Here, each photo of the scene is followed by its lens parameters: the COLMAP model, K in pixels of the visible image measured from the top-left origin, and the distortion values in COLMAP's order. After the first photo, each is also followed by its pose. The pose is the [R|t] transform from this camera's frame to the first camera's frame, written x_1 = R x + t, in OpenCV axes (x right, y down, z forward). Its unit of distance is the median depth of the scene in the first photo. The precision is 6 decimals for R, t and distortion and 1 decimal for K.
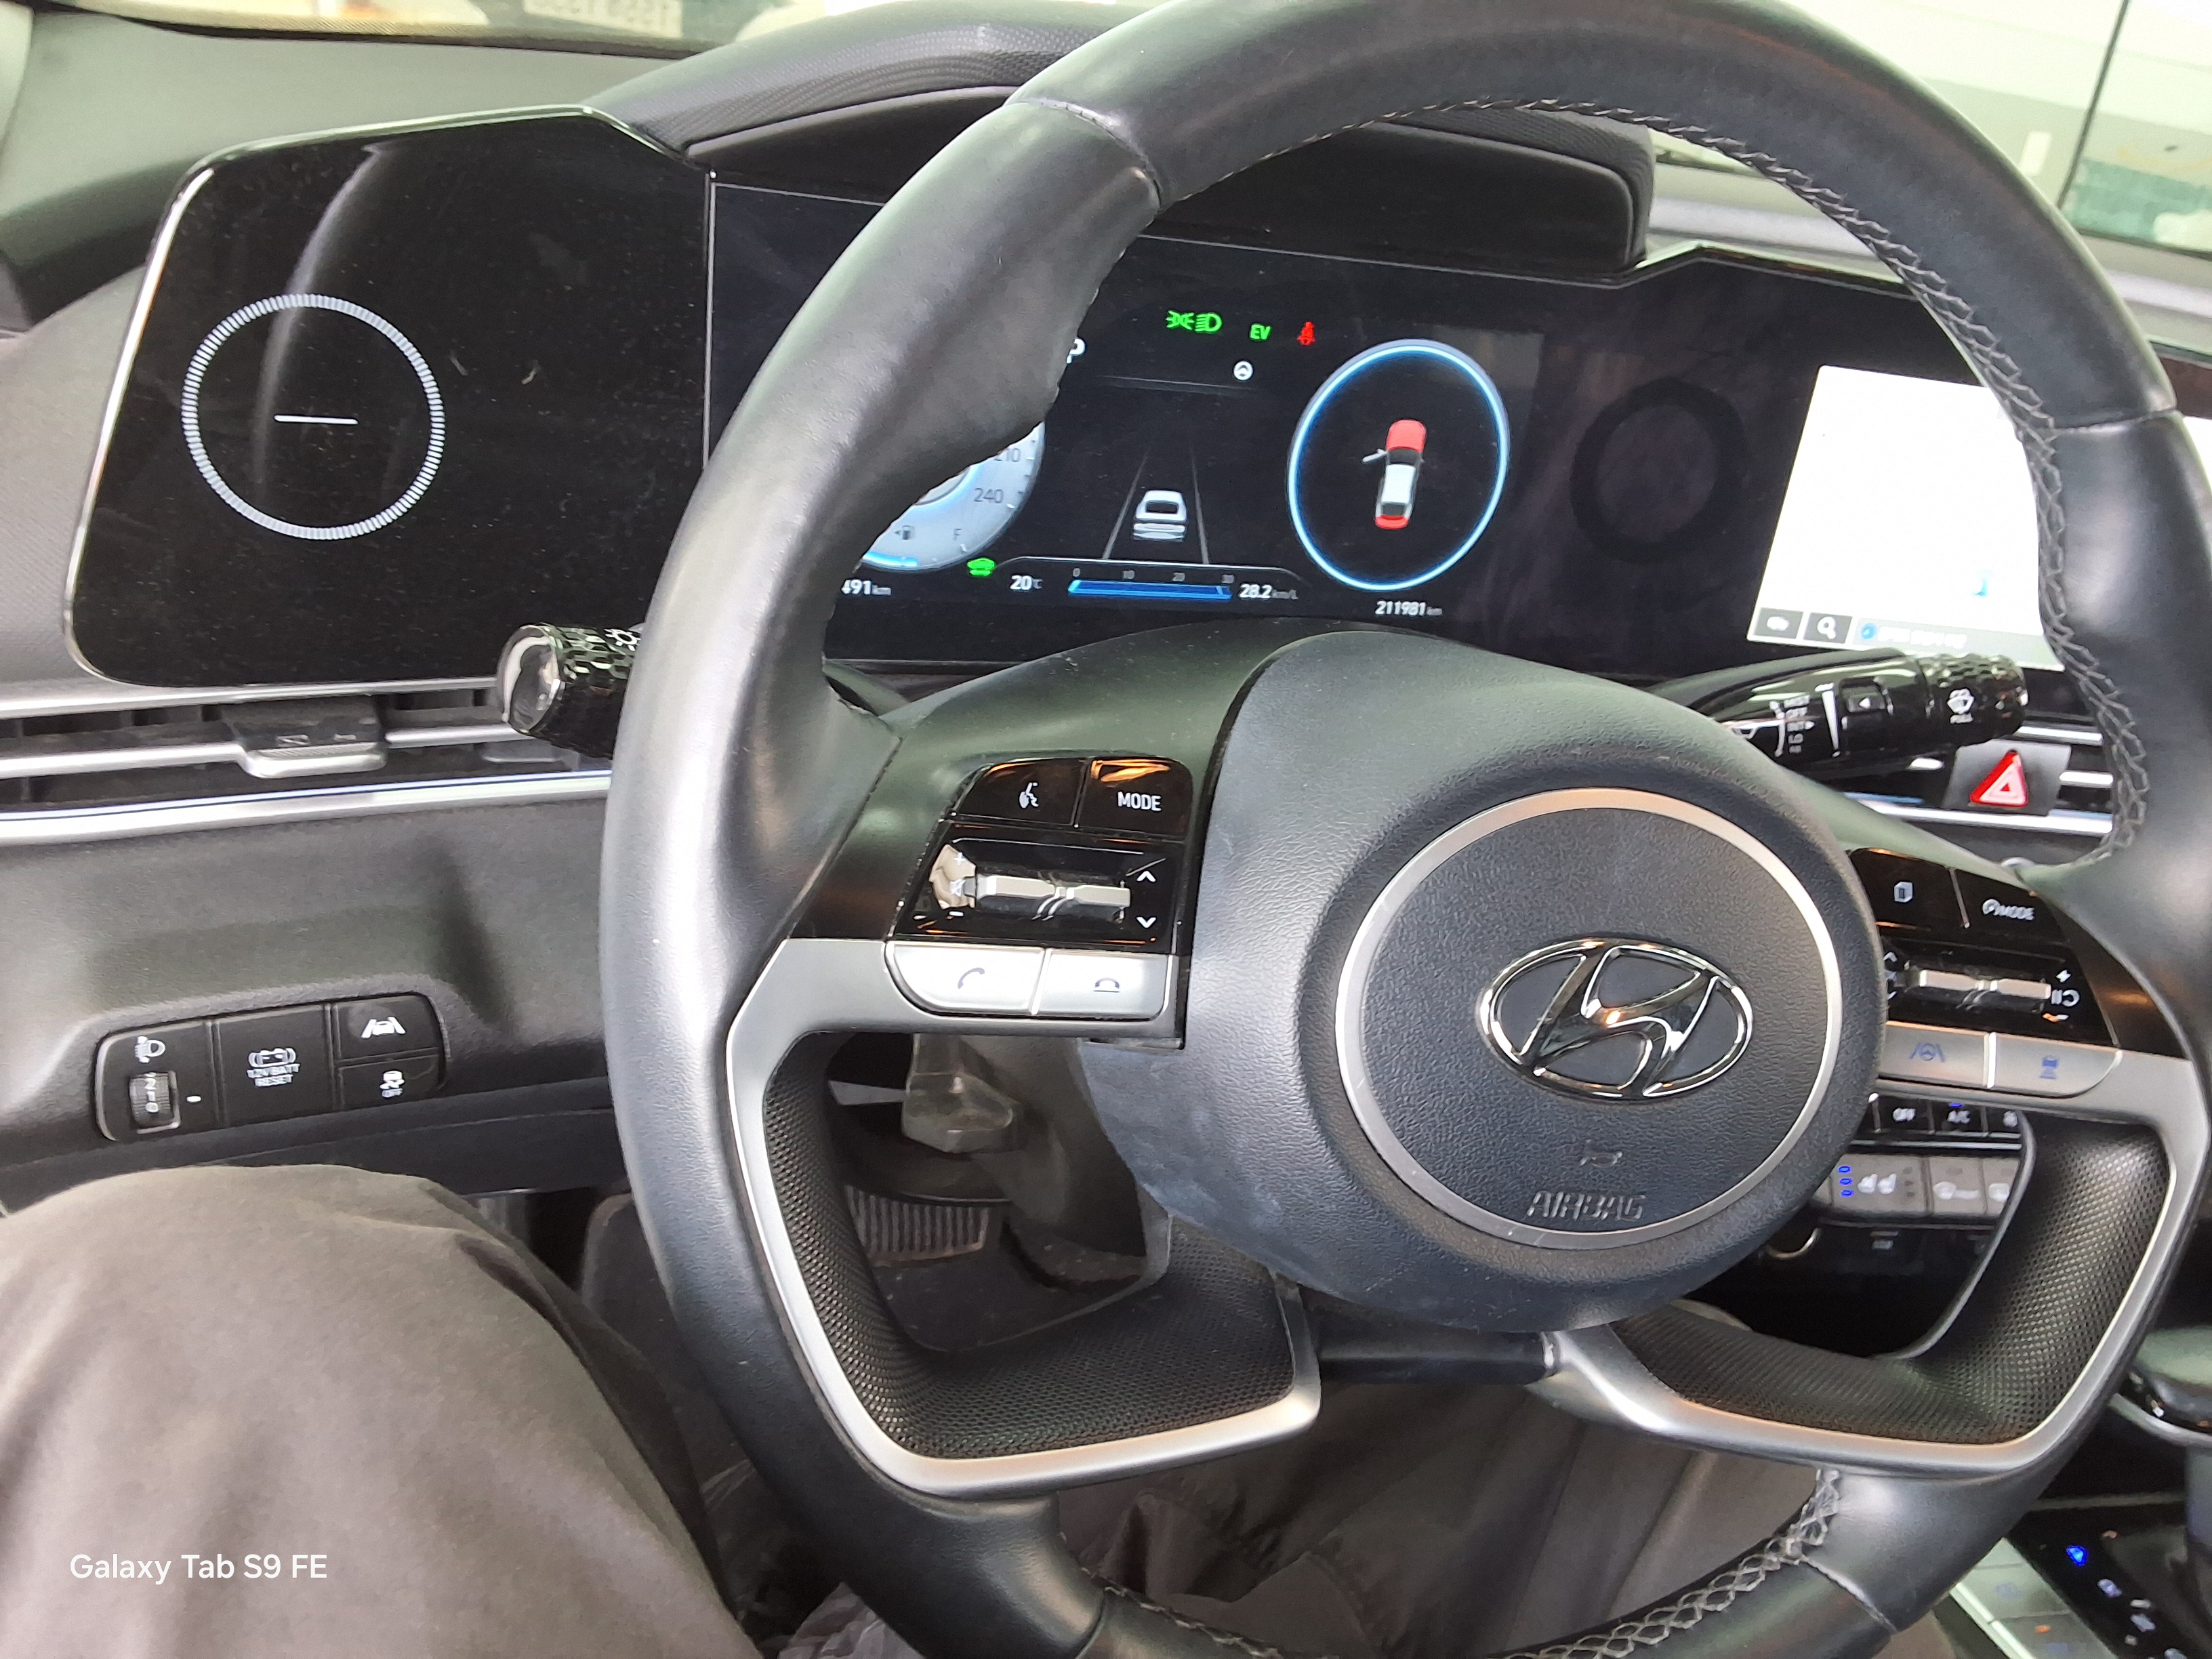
lens RADIAL K [[1795.7, 0, 1106.6], [0, 1795.7, 830.0], [0, 0, 1]] dist [0.002778, 0.000030]
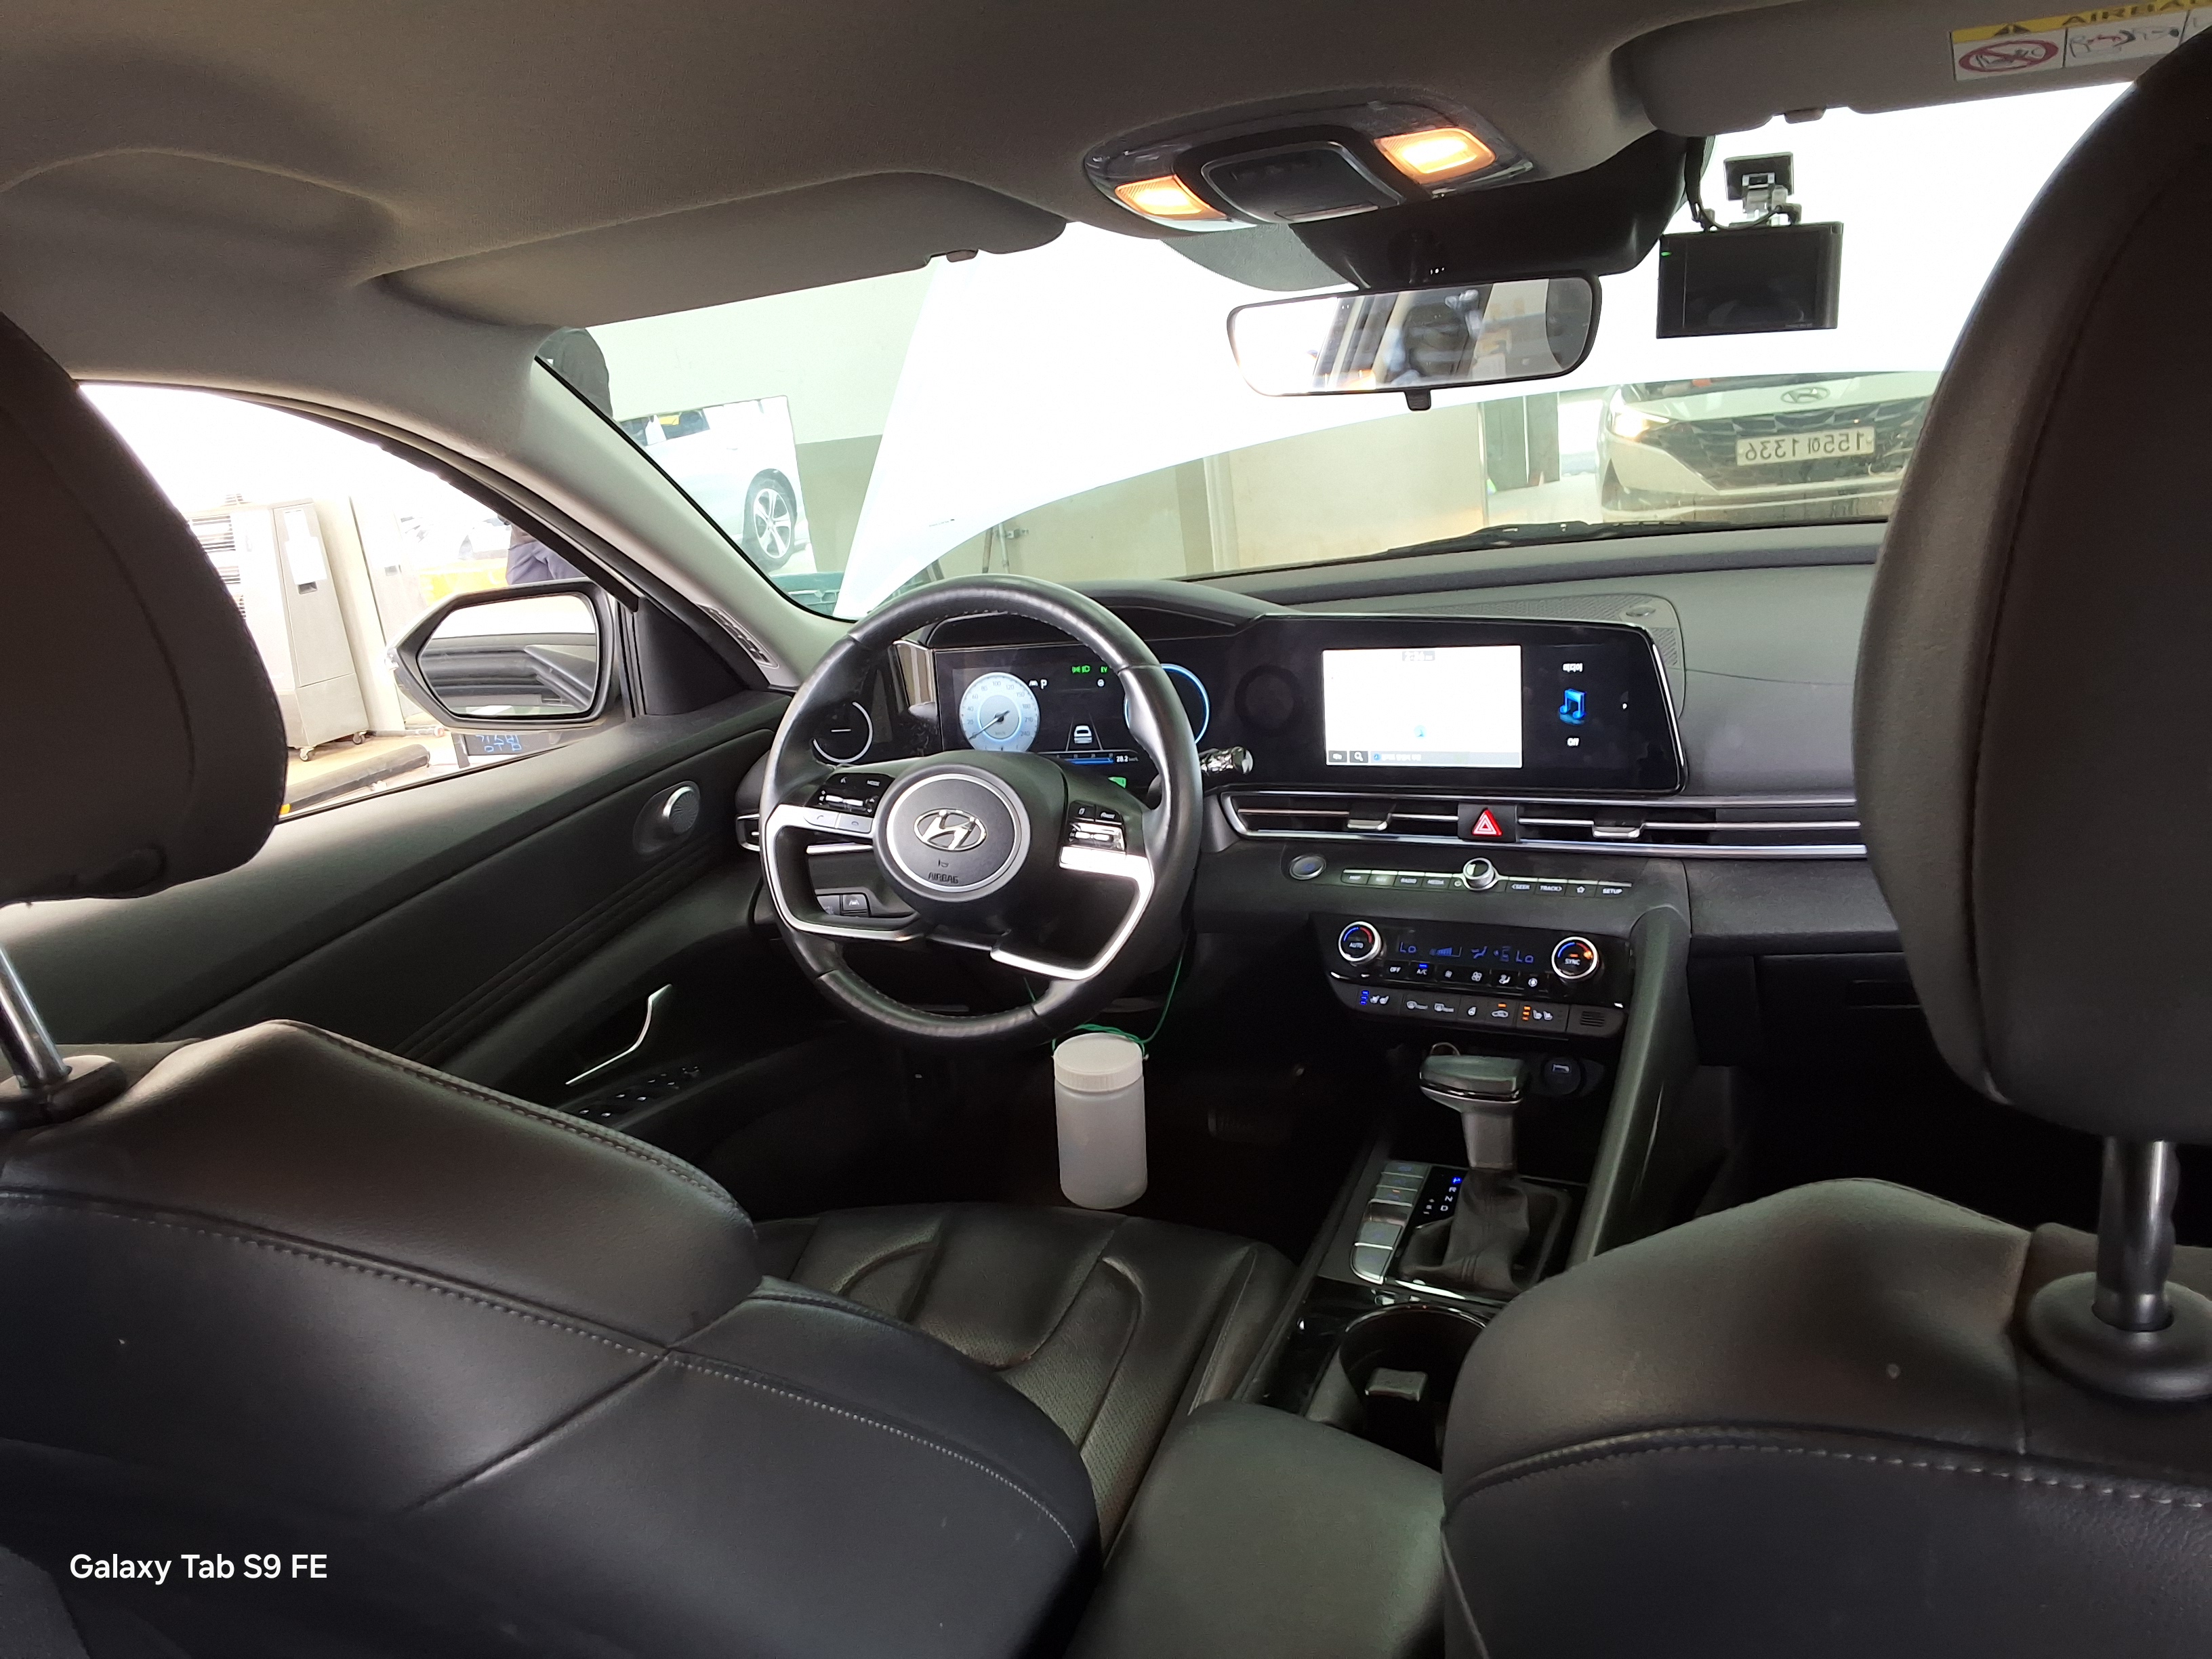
lens RADIAL K [[1795.7, 0, 1105.4], [0, 1795.7, 829.3], [0, 0, 1]] dist [0.002778, 0.000030]
pose [[0.738567, -0.069694, -0.670569, 1.959783], [-0.076590, 0.979530, -0.186161, 0.503458], [0.669816, 0.188851, 0.718110, -1.011862]]
